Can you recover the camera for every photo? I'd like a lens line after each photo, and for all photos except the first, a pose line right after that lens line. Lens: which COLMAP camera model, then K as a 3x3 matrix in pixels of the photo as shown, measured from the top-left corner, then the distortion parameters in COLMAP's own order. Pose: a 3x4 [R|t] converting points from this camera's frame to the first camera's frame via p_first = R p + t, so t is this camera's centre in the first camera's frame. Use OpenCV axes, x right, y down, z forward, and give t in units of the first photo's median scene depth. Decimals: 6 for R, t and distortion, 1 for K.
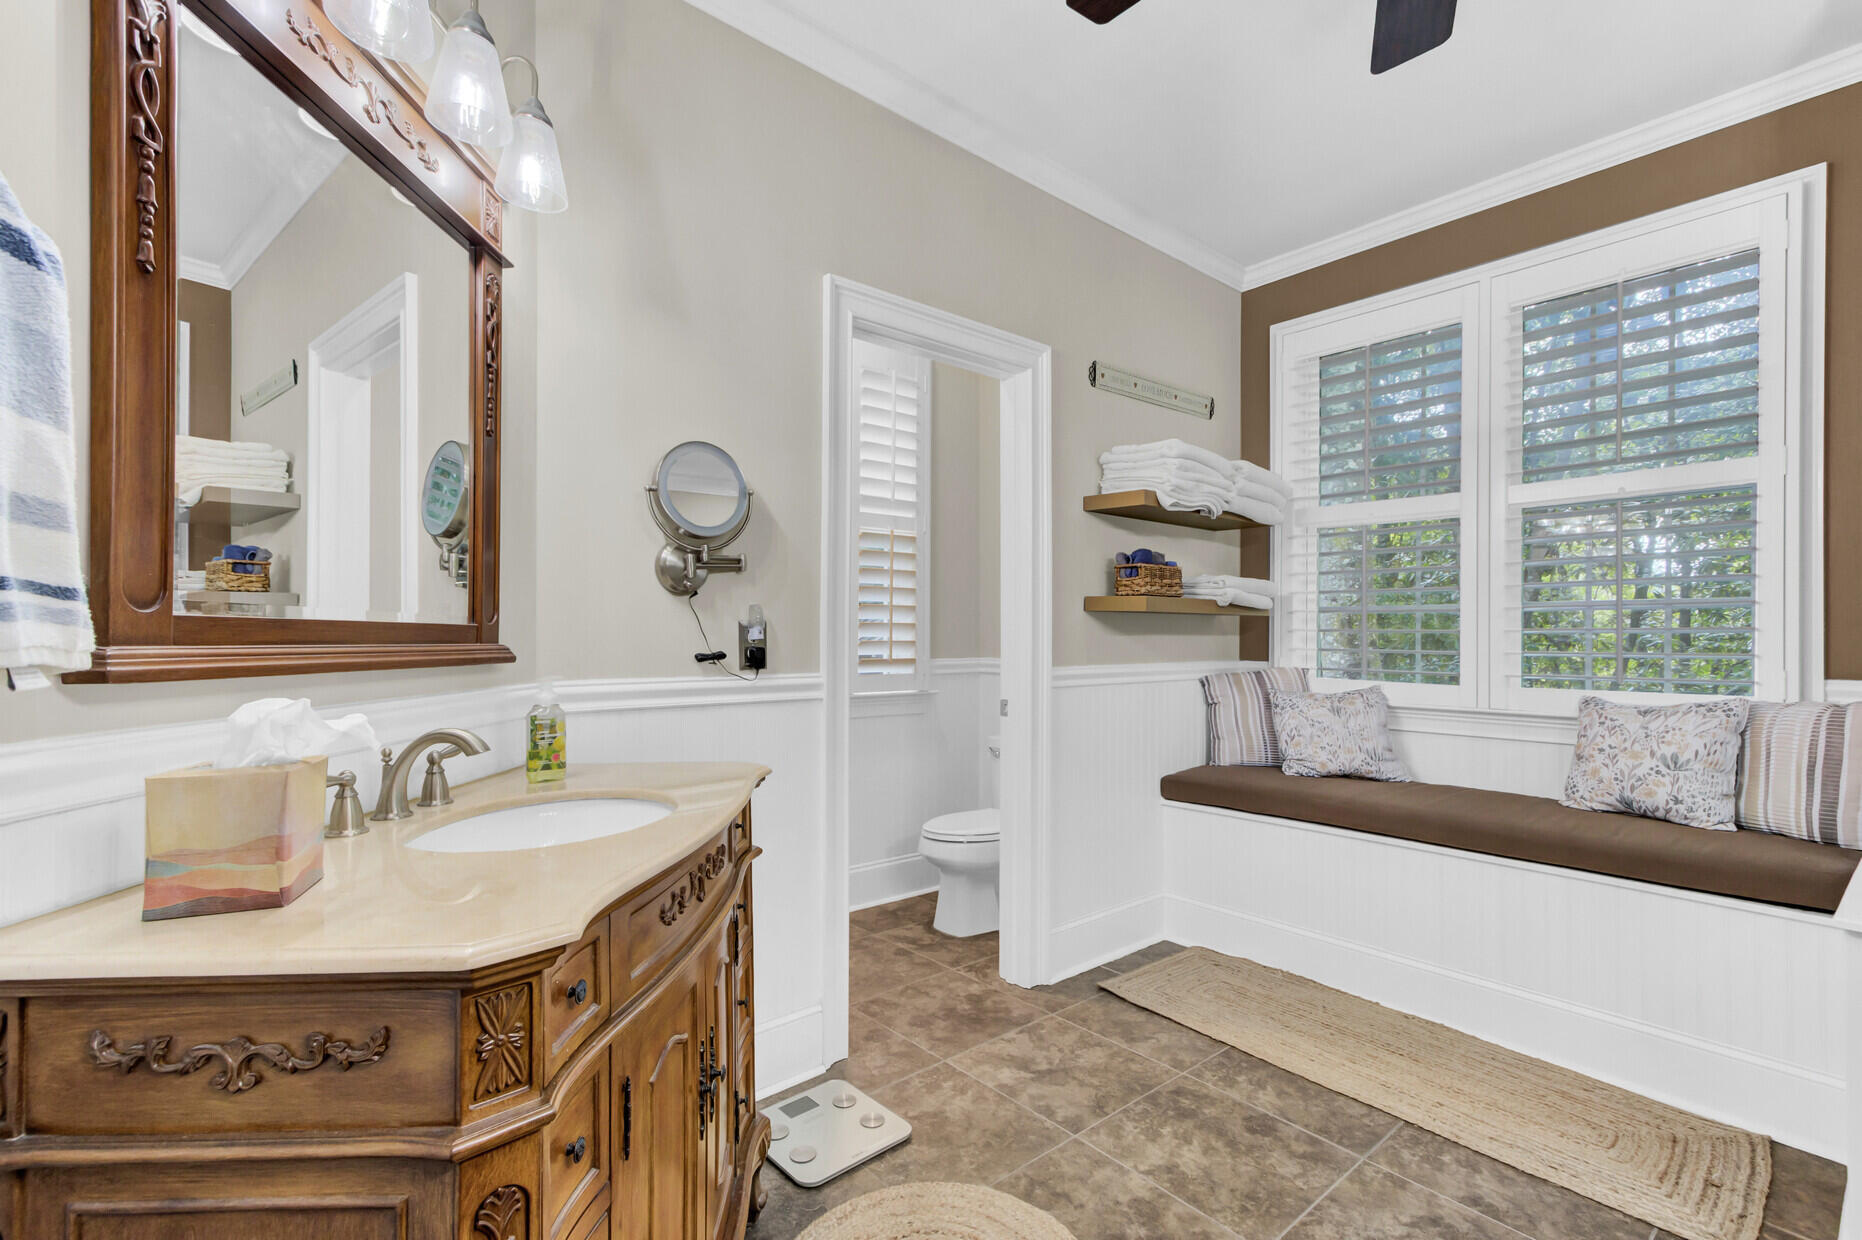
lens RADIAL K [[836.2, 0, 922.1], [0, 836.2, 633.9], [0, 0, 1]] dist [0.015676, 0.004076]
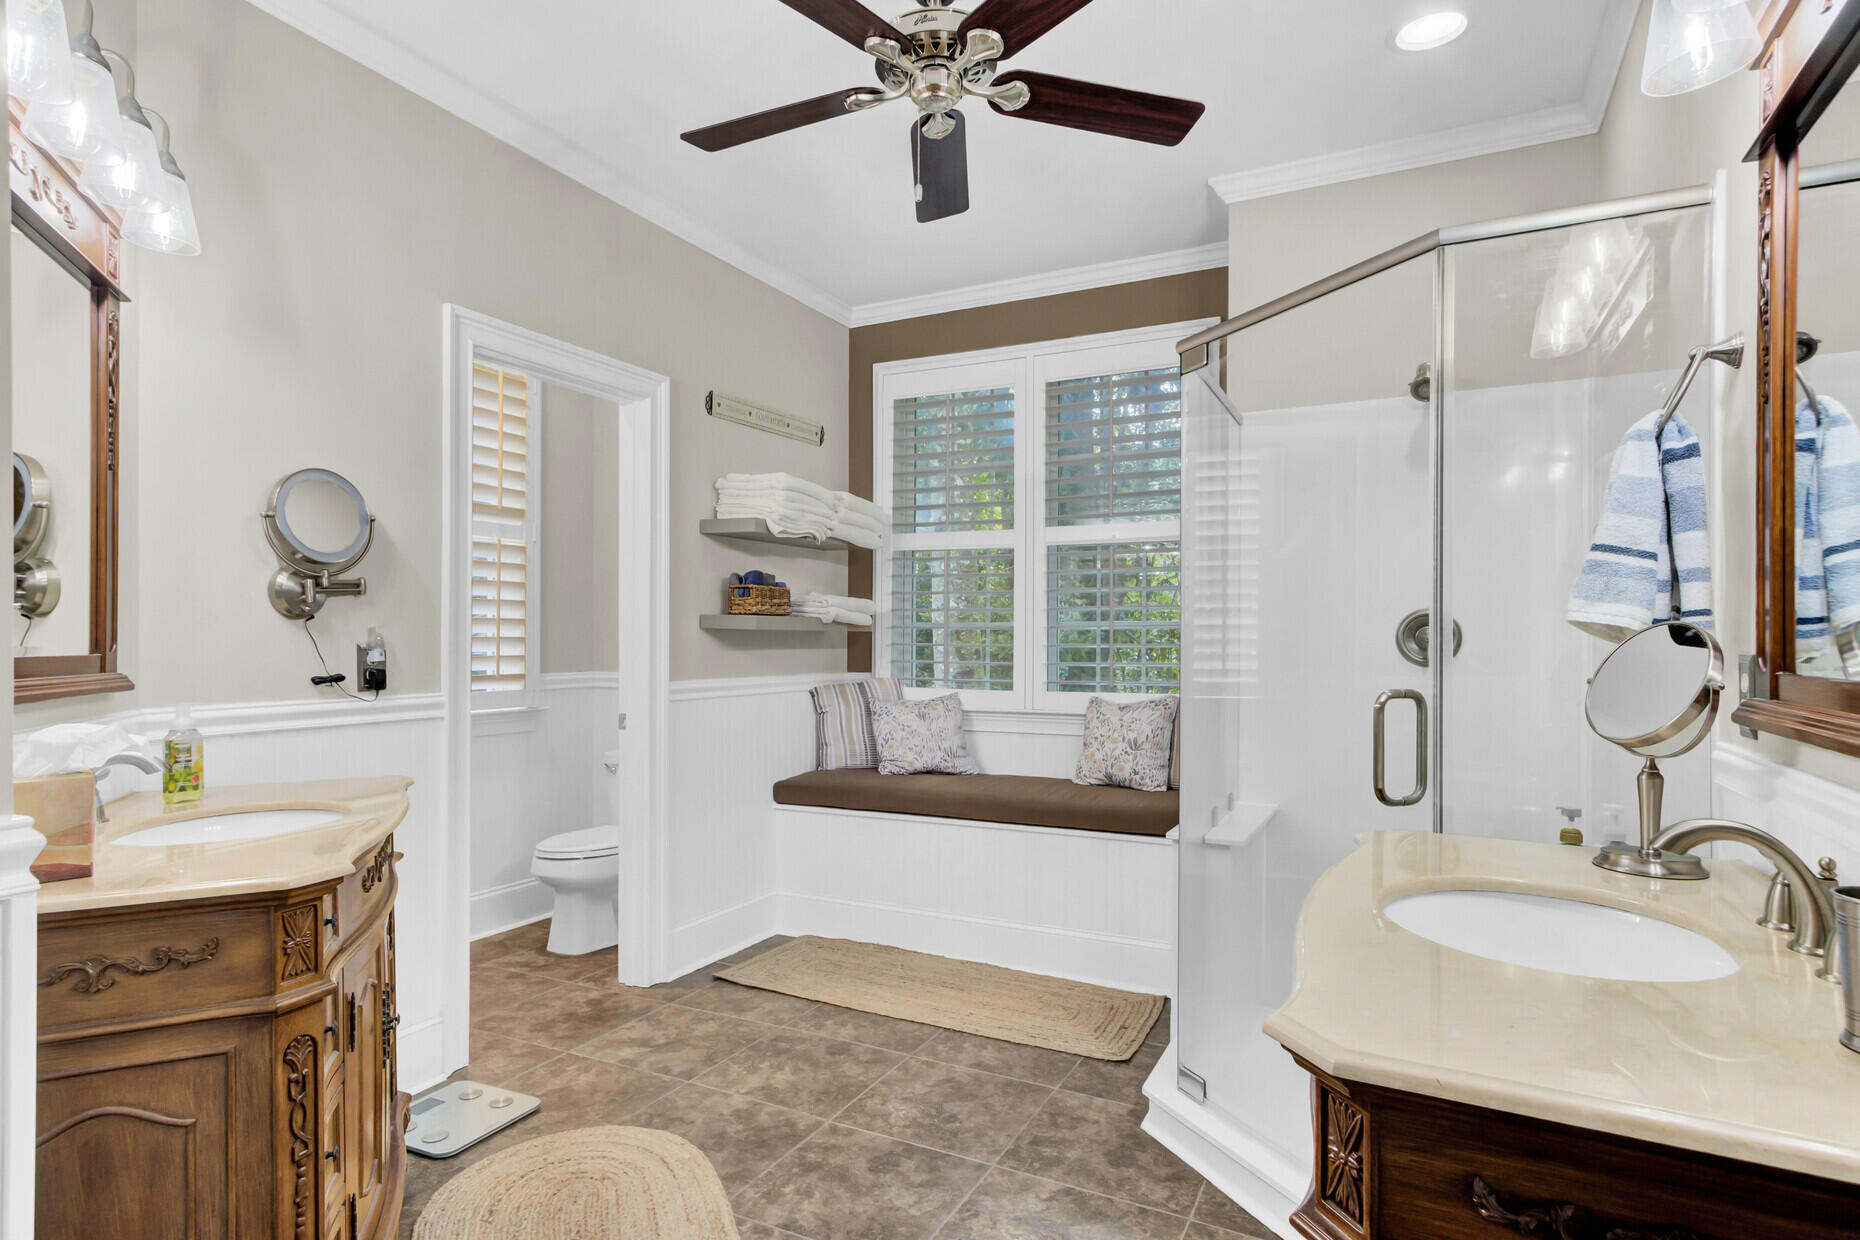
lens RADIAL K [[1016.3, 0, 910.0], [0, 1016.3, 633.2], [0, 0, 1]] dist [-0.014559, 0.009406]
pose [[0.927857, -0.000111, 0.372937, -0.051939], [0.000498, 0.999999, -0.000942, -0.025514], [-0.372936, 0.001060, 0.927856, -0.378927]]
